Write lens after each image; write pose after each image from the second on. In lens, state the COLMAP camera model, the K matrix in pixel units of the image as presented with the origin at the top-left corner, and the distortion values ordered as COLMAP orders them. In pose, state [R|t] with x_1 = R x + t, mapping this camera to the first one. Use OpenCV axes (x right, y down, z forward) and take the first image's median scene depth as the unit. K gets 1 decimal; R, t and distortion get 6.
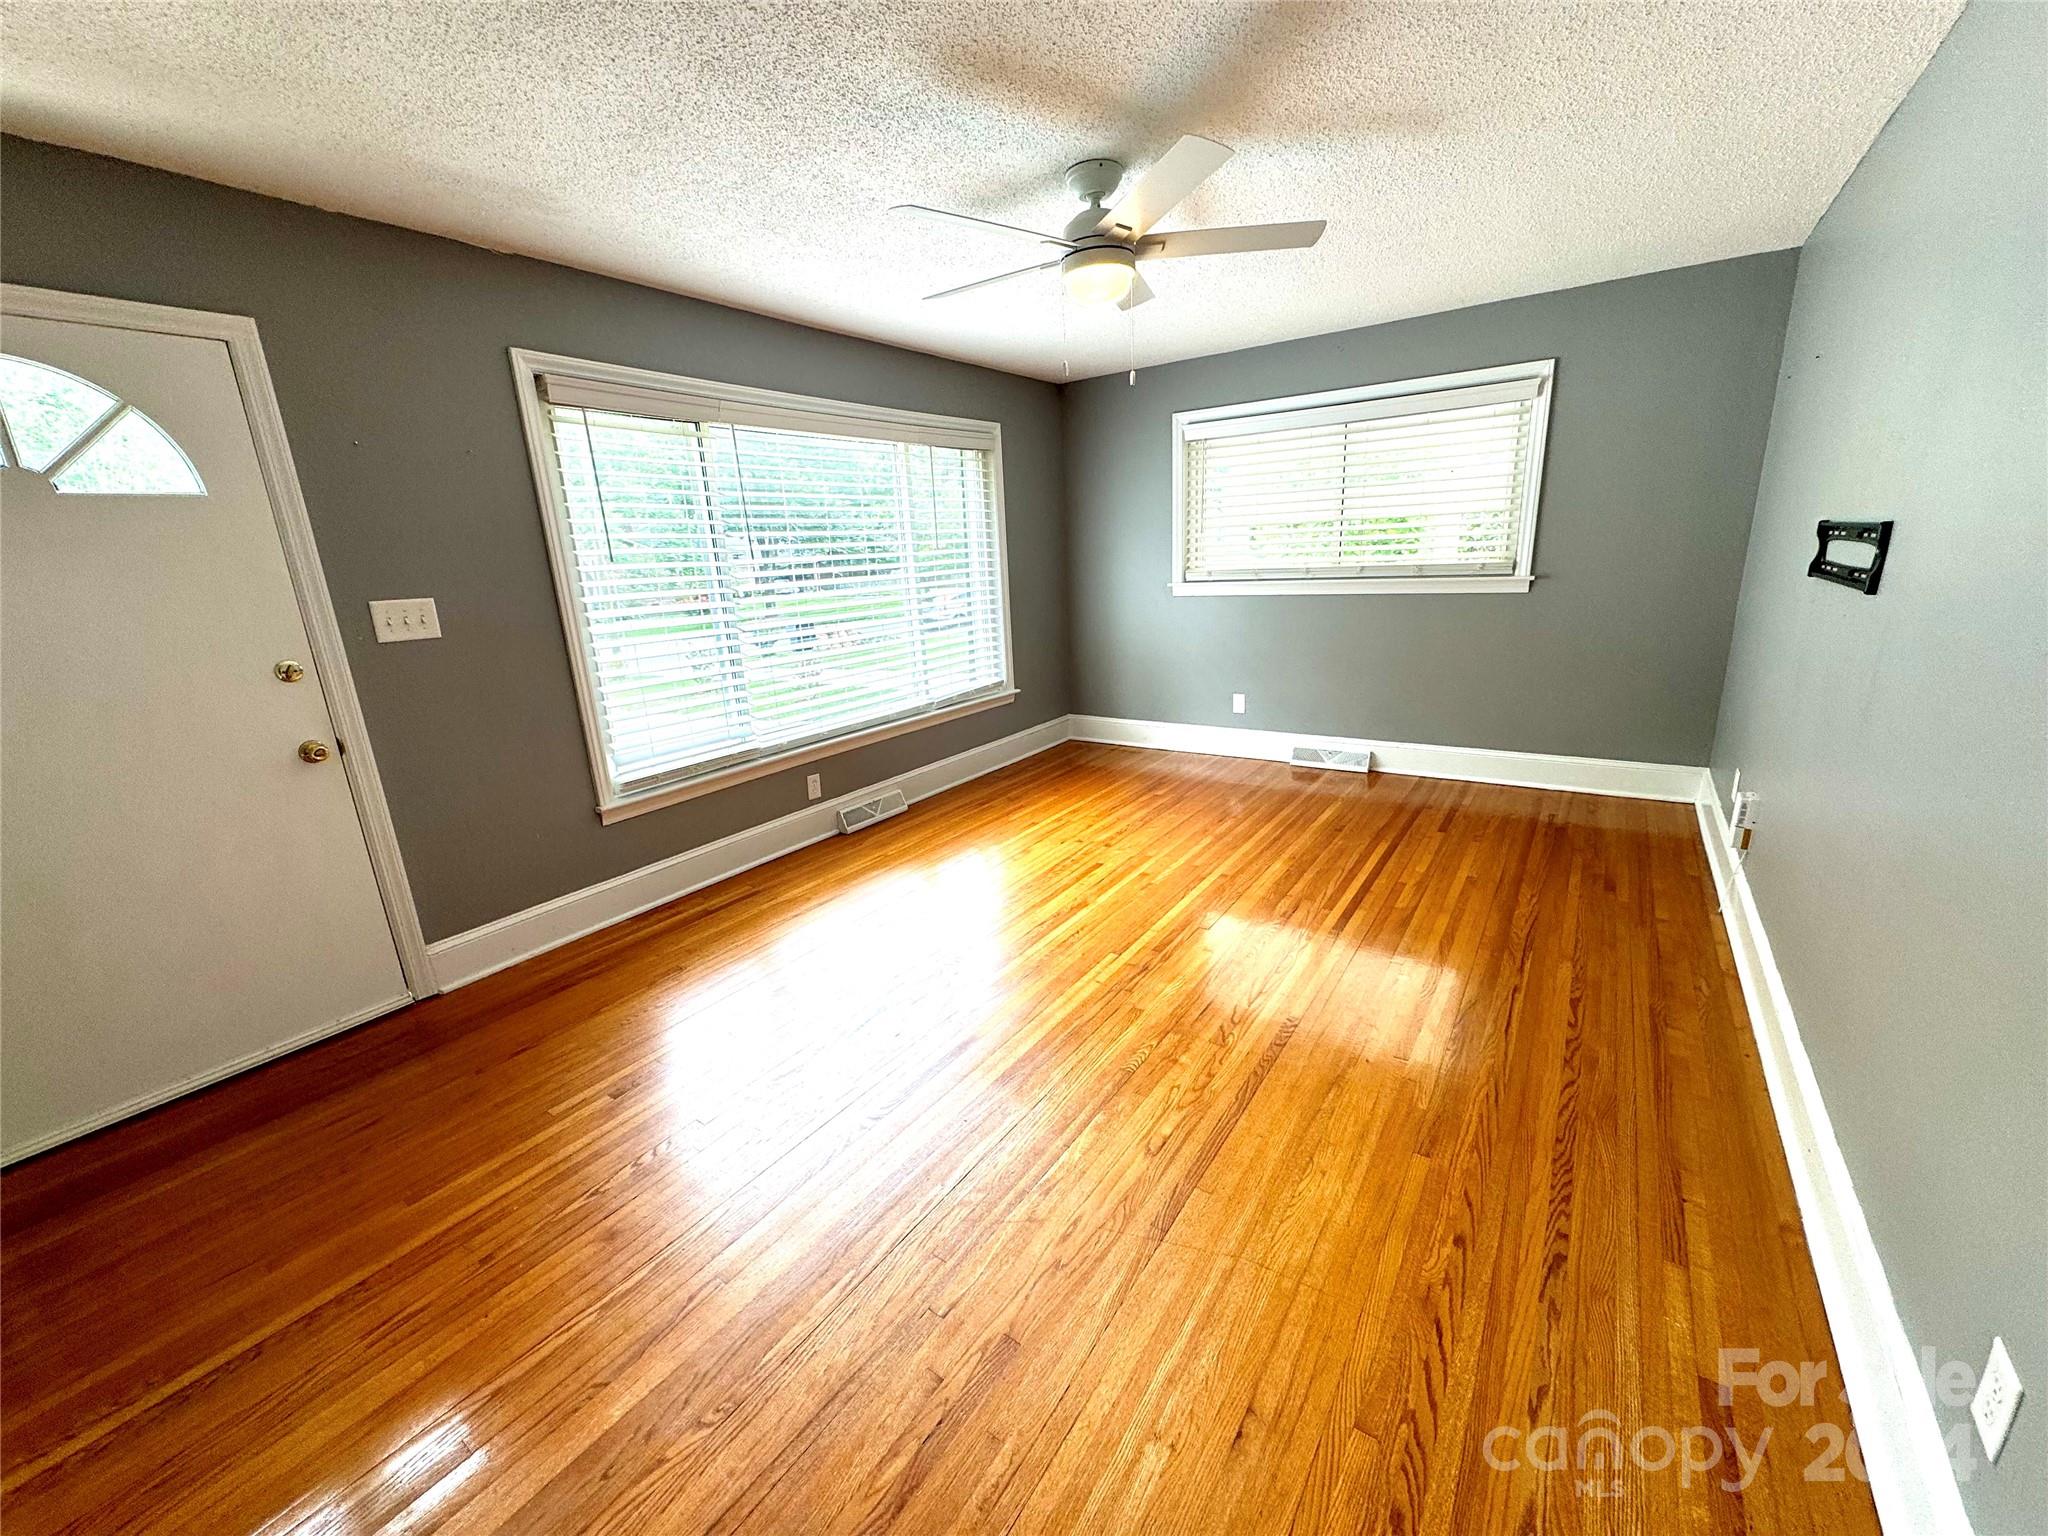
lens RADIAL K [[815.0, 0, 1010.3], [0, 815.0, 755.0], [0, 0, 1]] dist [-0.001847, 0.000033]
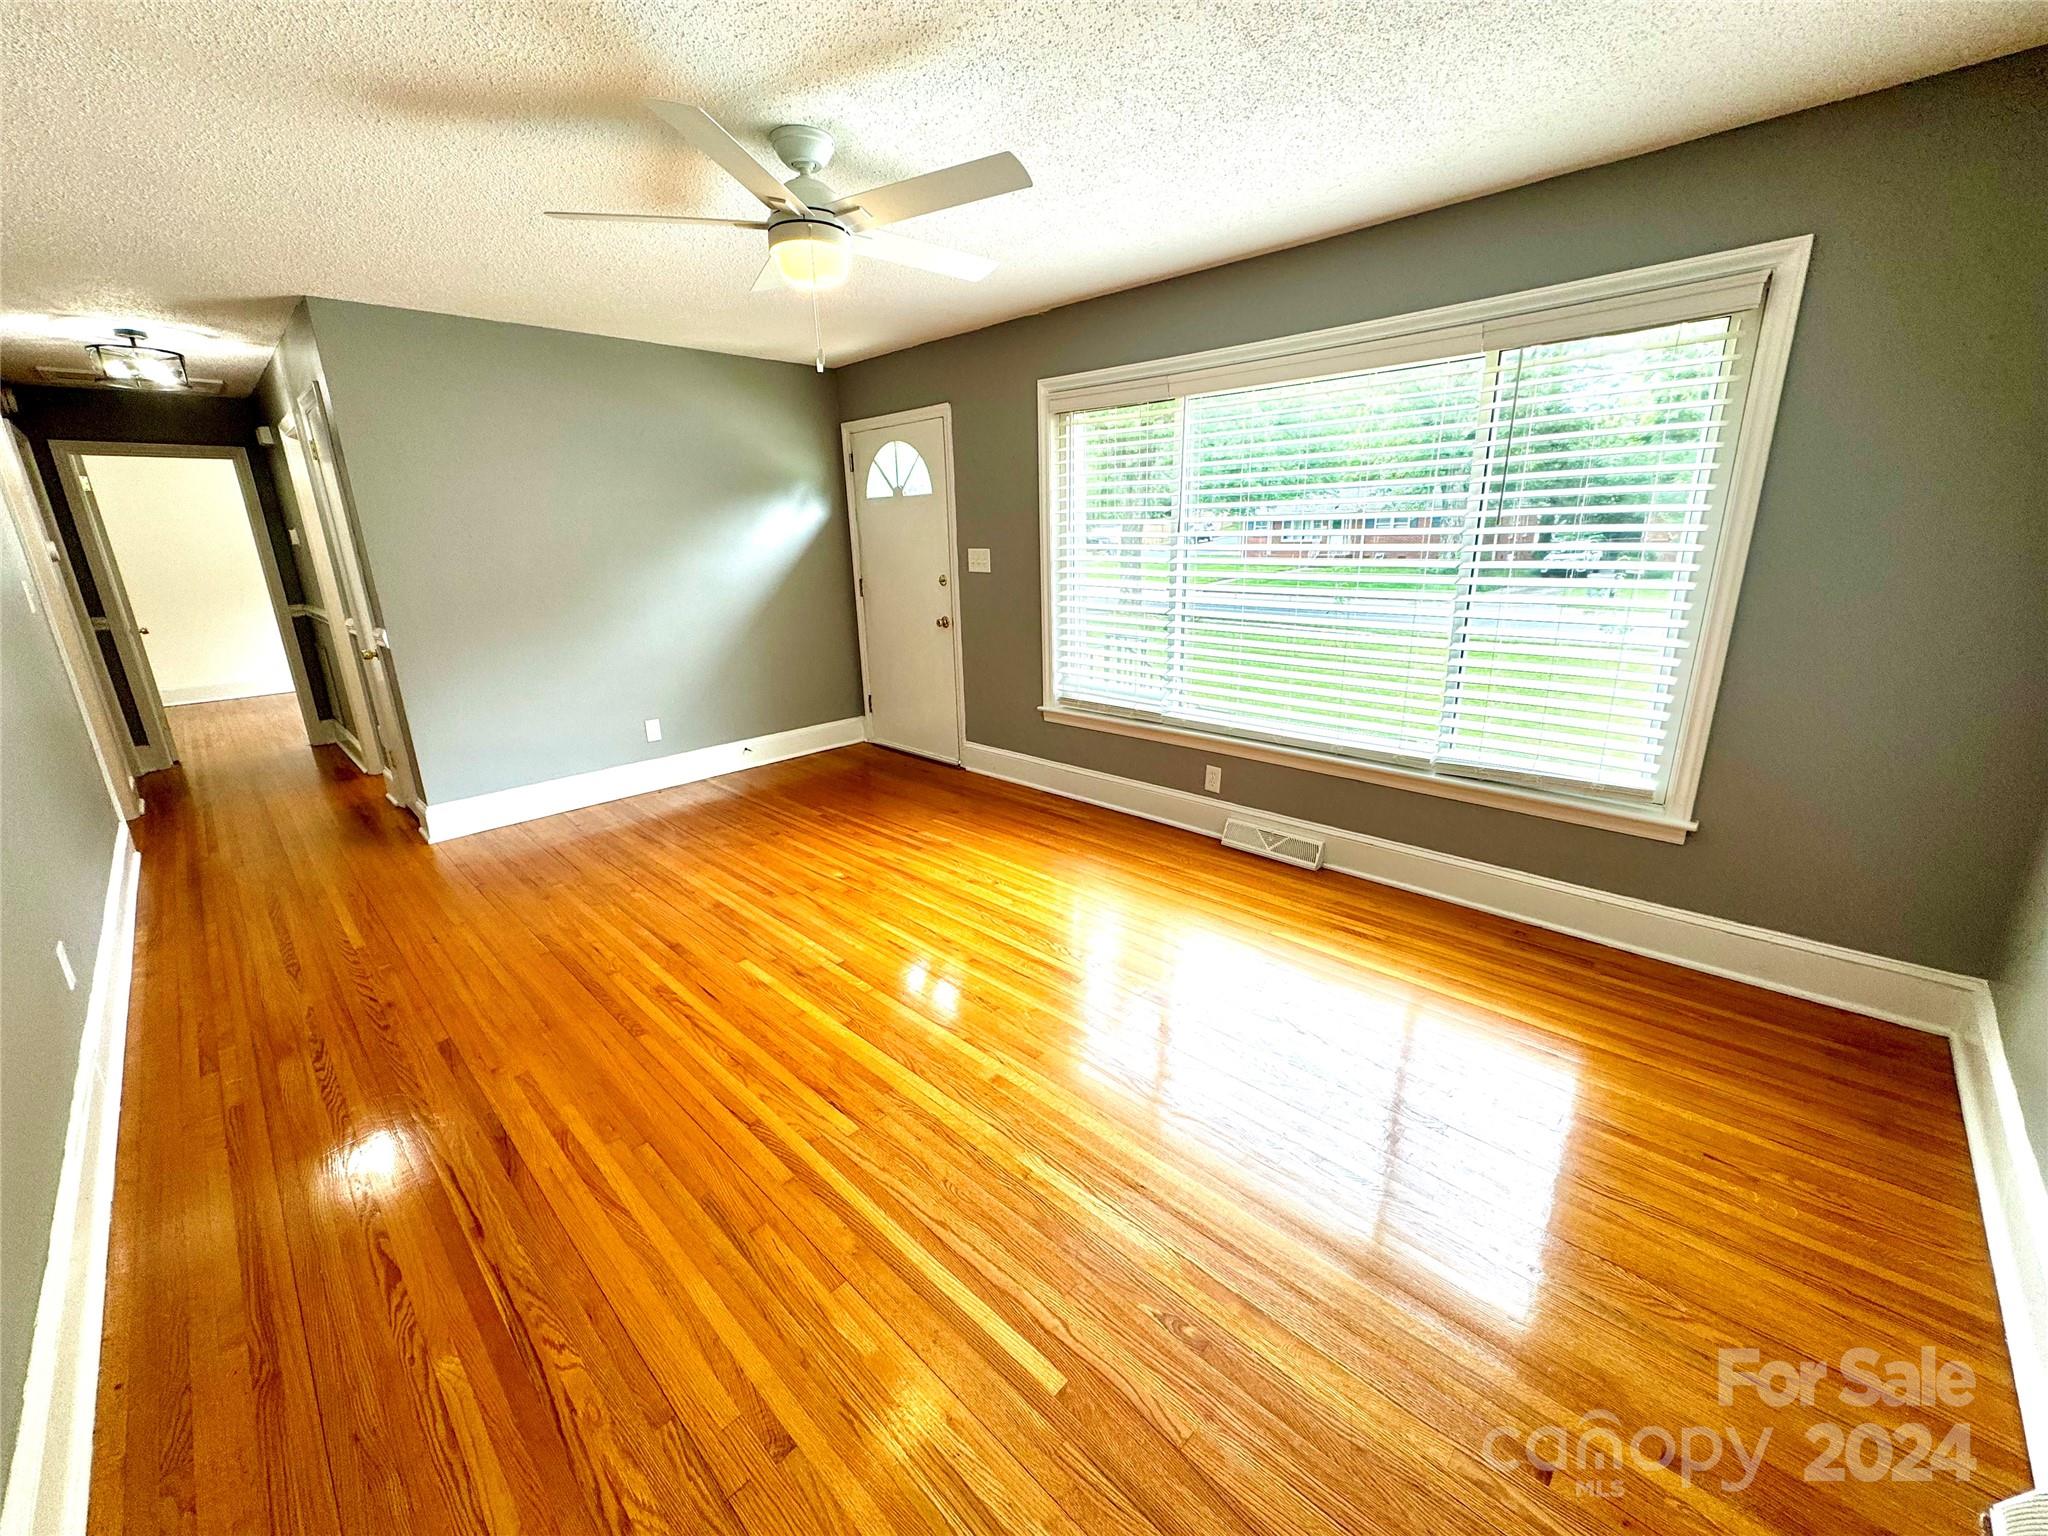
lens RADIAL K [[815.0, 0, 1034.1], [0, 815.0, 755.2], [0, 0, 1]] dist [-0.001847, 0.000033]
pose [[-0.142275, 0.312945, -0.939054, 0.688486], [-0.216992, 0.915767, 0.338061, -0.269325], [0.965750, 0.251865, -0.062384, 0.892475]]
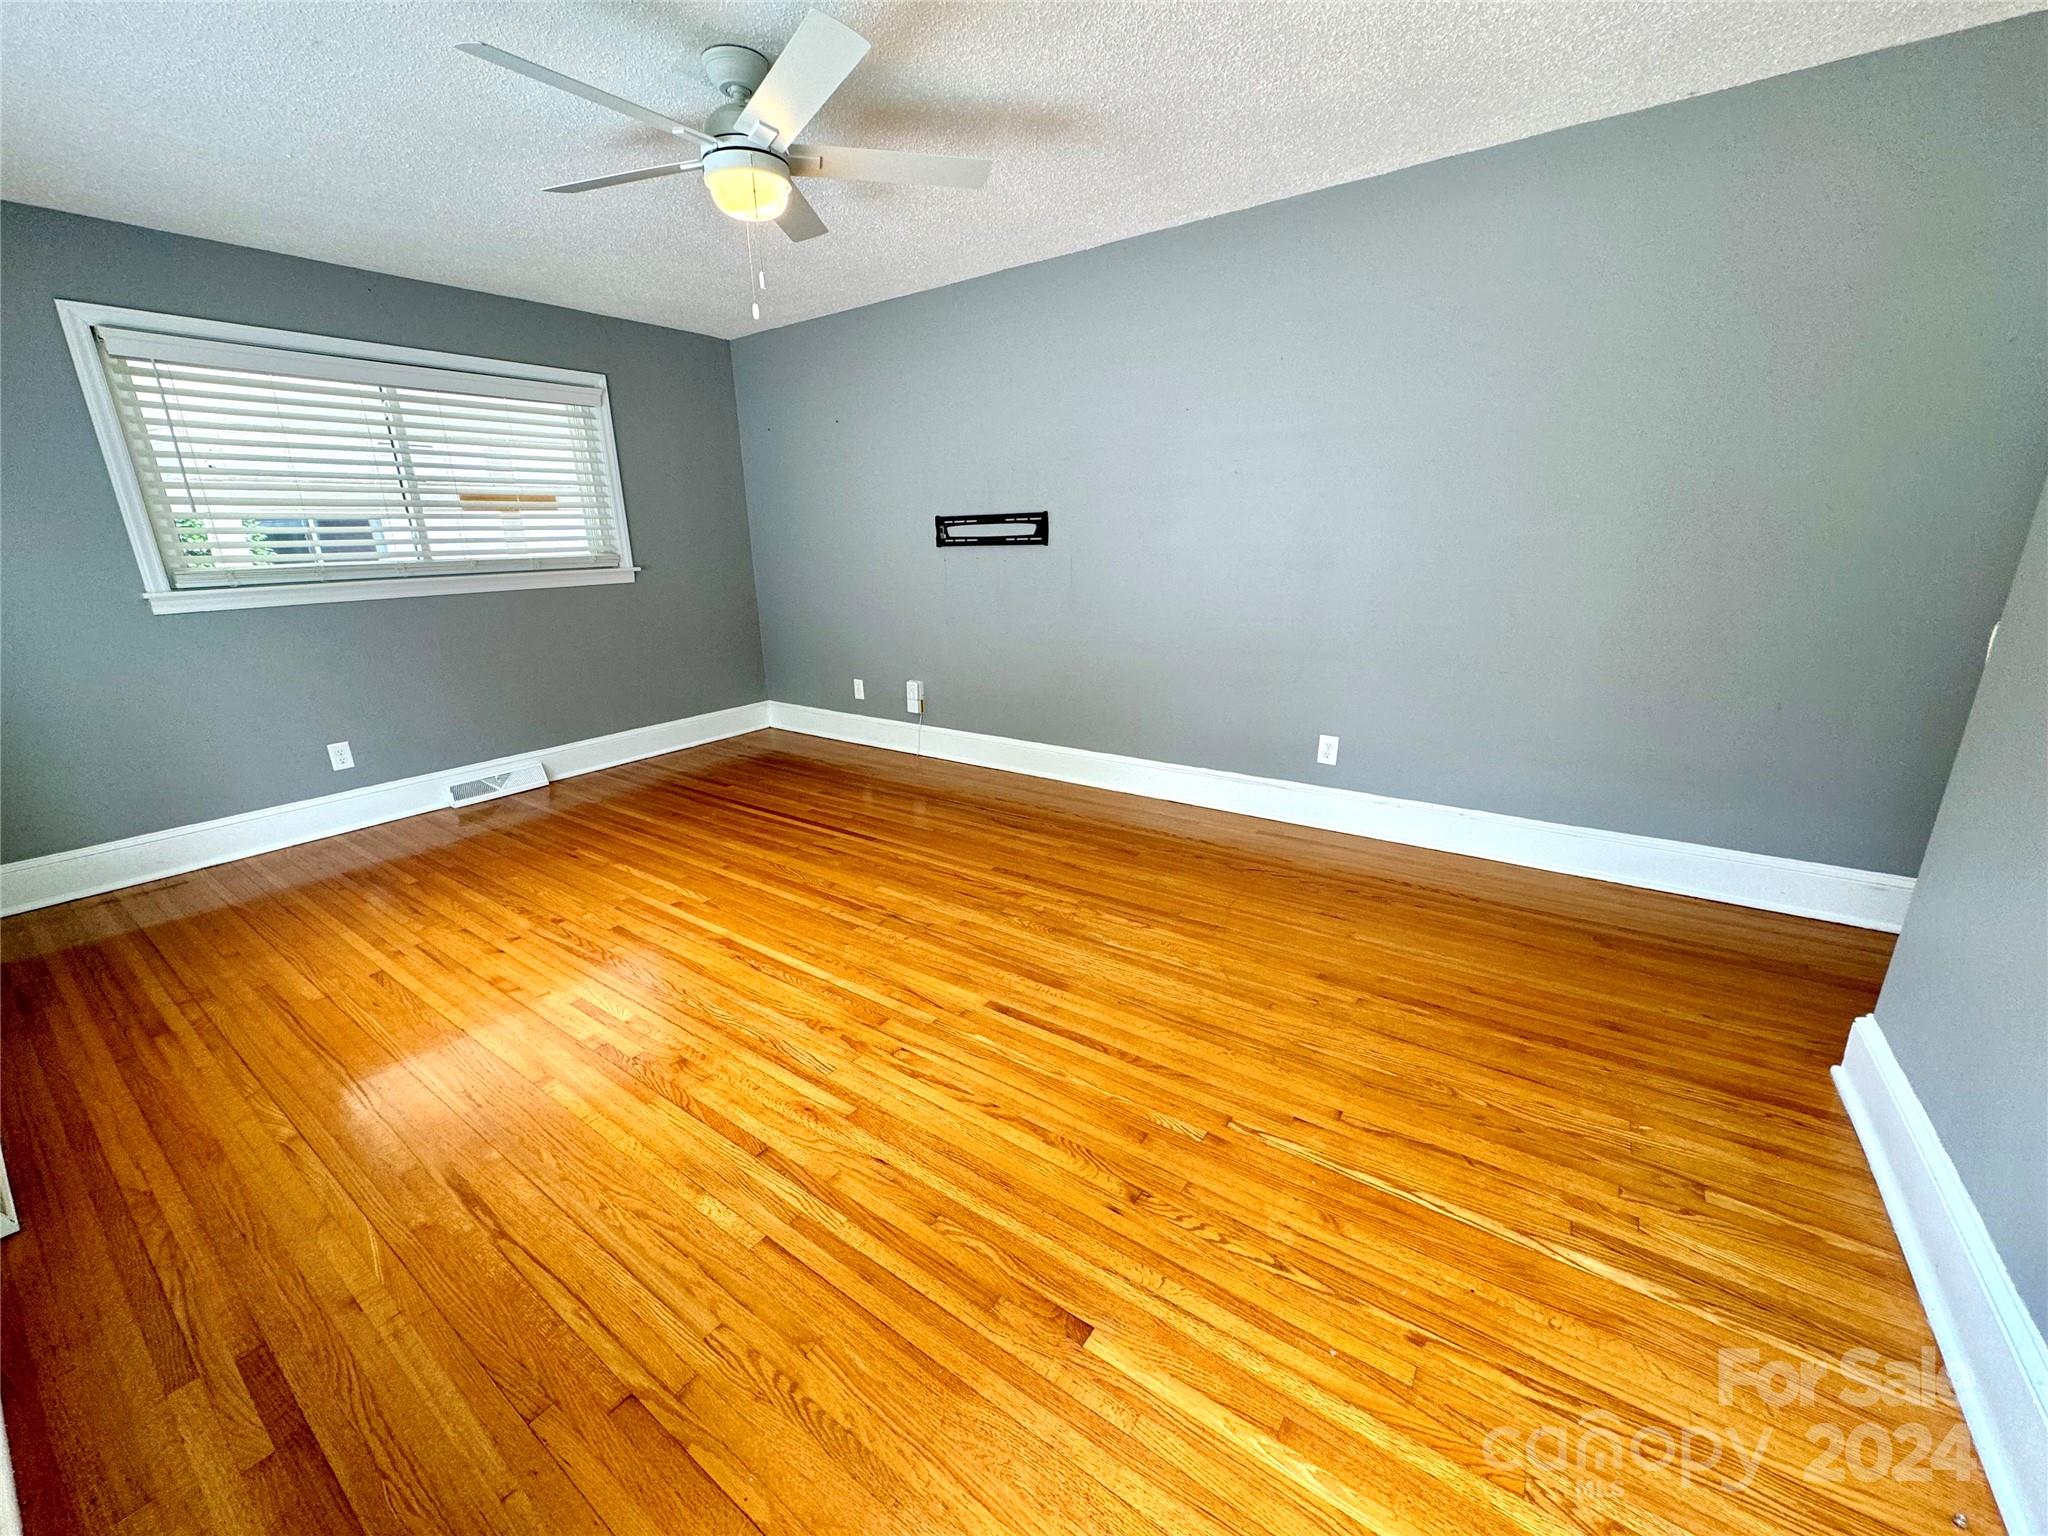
lens RADIAL K [[815.0, 0, 1019.3], [0, 815.0, 778.4], [0, 0, 1]] dist [-0.001847, 0.000033]
pose [[0.008520, -0.240649, 0.970575, -0.552636], [0.270235, 0.935049, 0.229469, -0.064696], [-0.962757, 0.260328, 0.072998, 0.509732]]
